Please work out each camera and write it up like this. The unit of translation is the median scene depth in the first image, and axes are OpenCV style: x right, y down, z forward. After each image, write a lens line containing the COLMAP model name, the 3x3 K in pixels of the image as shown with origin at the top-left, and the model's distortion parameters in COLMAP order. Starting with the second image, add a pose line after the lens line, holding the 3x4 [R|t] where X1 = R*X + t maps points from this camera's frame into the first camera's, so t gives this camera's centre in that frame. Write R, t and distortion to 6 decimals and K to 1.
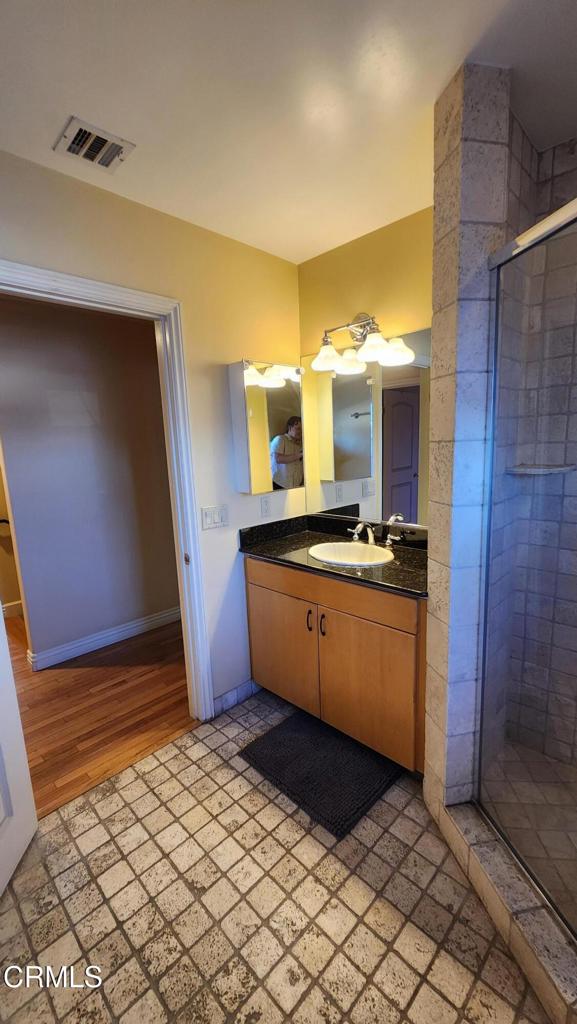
lens RADIAL K [[417.0, 0, 288.6], [0, 417.0, 512.3], [0, 0, 1]] dist [0.000771, 0.000030]
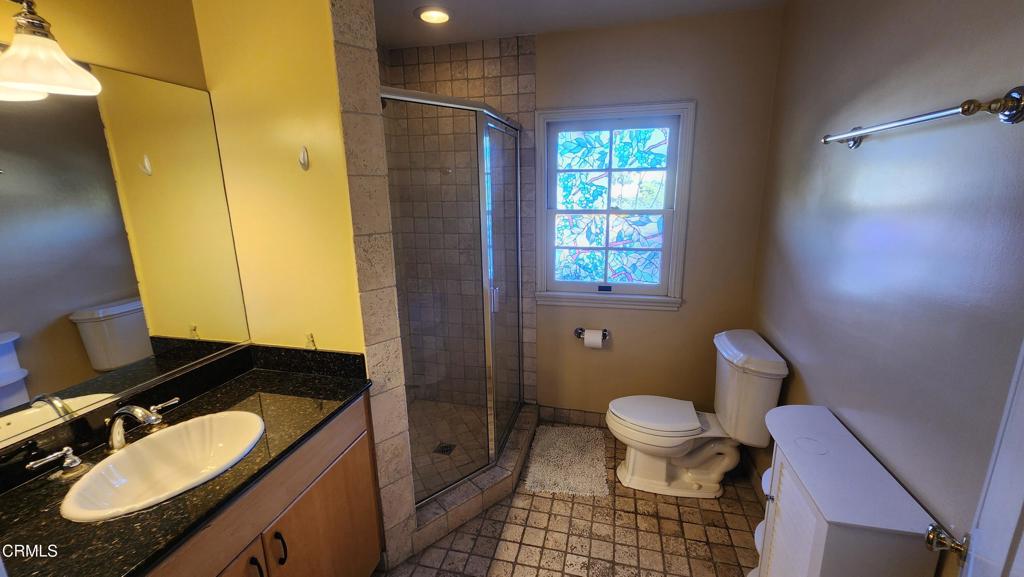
lens RADIAL K [[417.0, 0, 512.6], [0, 417.0, 286.4], [0, 0, 1]] dist [0.000771, 0.000030]
pose [[-0.515417, -0.149483, 0.843801, -0.845511], [0.181759, 0.943194, 0.278115, -0.305367], [-0.837442, 0.296714, -0.458968, 1.365185]]
